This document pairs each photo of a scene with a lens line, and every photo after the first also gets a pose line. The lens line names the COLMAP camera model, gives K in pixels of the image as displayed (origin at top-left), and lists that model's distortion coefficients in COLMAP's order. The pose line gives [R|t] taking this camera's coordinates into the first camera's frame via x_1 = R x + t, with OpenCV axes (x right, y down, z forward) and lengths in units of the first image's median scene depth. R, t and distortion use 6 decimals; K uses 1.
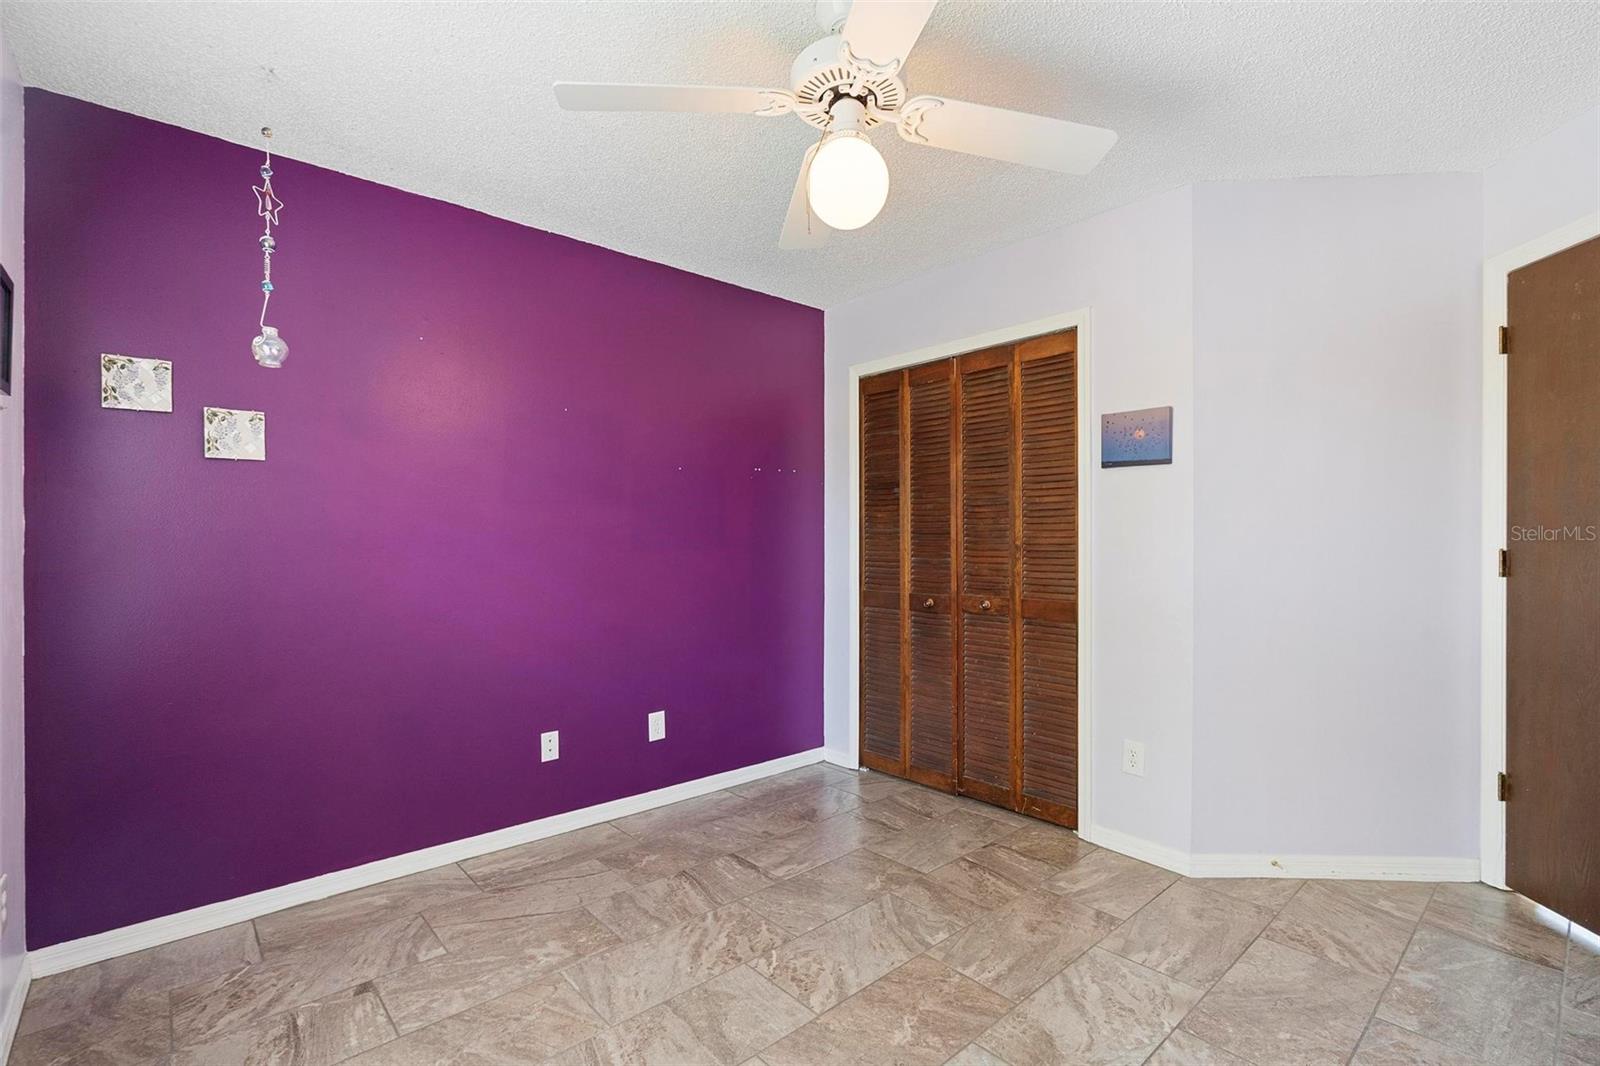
lens RADIAL K [[727.7, 0, 791.1], [0, 727.7, 535.5], [0, 0, 1]] dist [-0.007789, 0.003919]
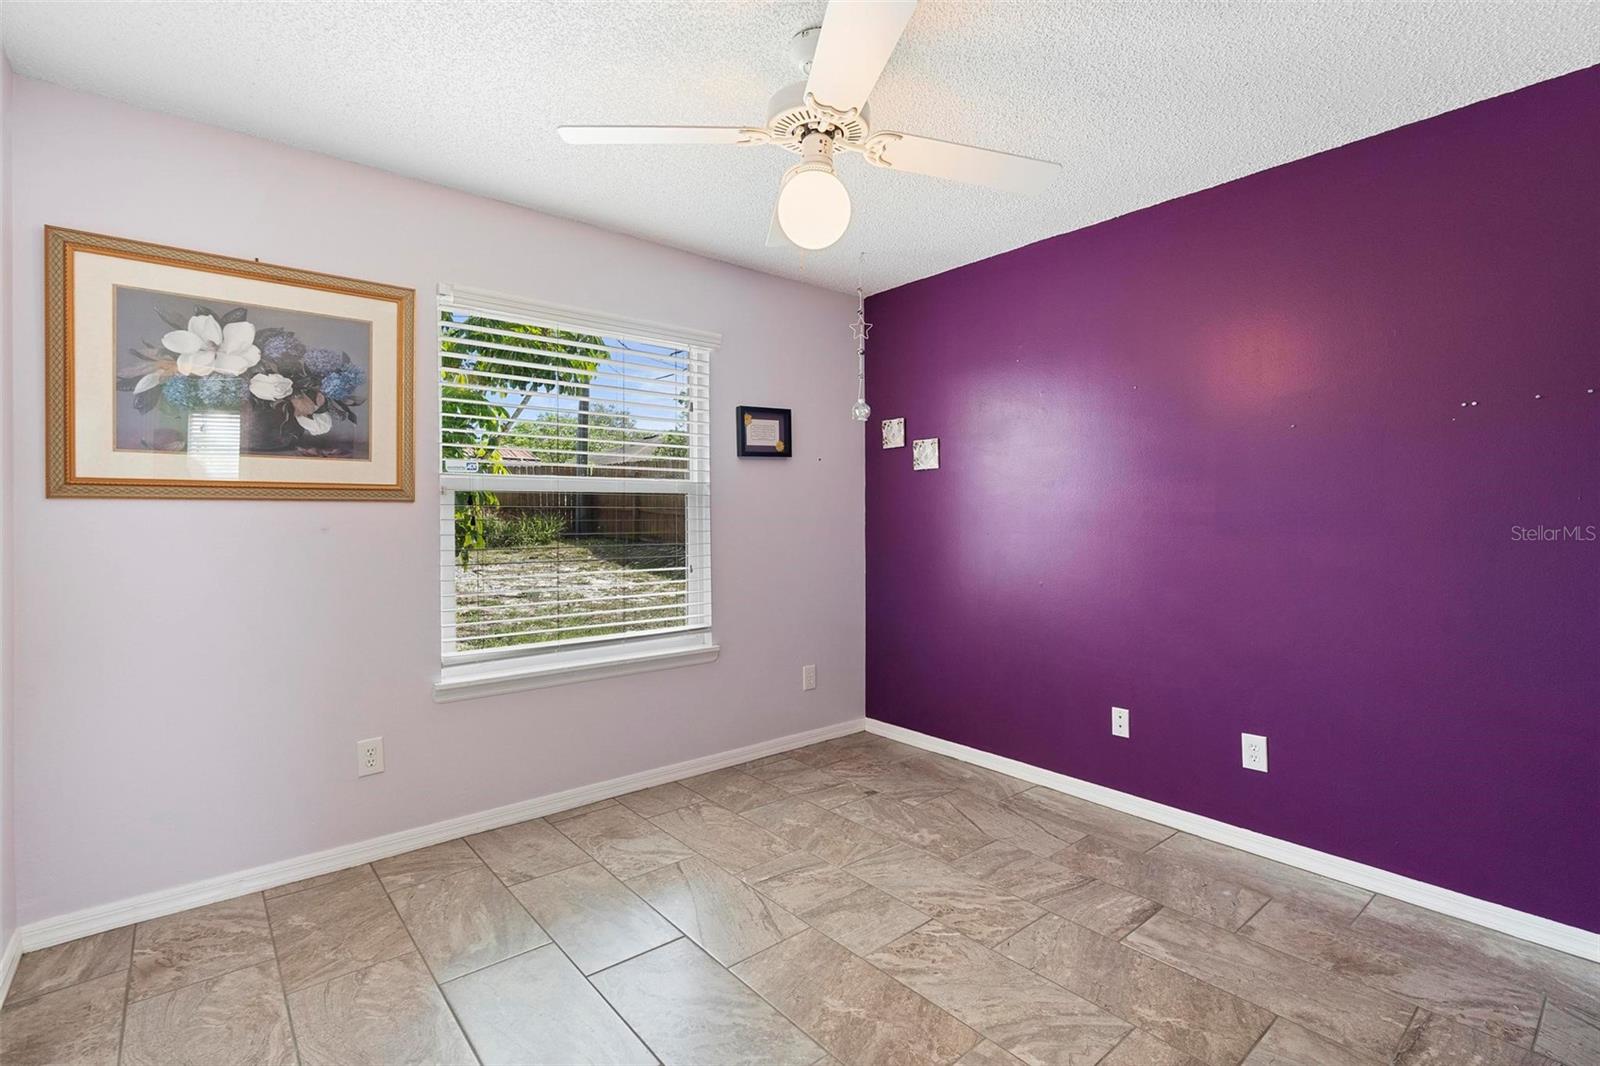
lens RADIAL K [[727.7, 0, 790.8], [0, 727.7, 527.0], [0, 0, 1]] dist [-0.007789, 0.003919]
pose [[-0.026234, 0.017967, -0.999494, 0.829080], [0.008809, 0.999804, 0.017741, -0.006167], [0.999617, -0.008339, -0.026387, 0.684375]]
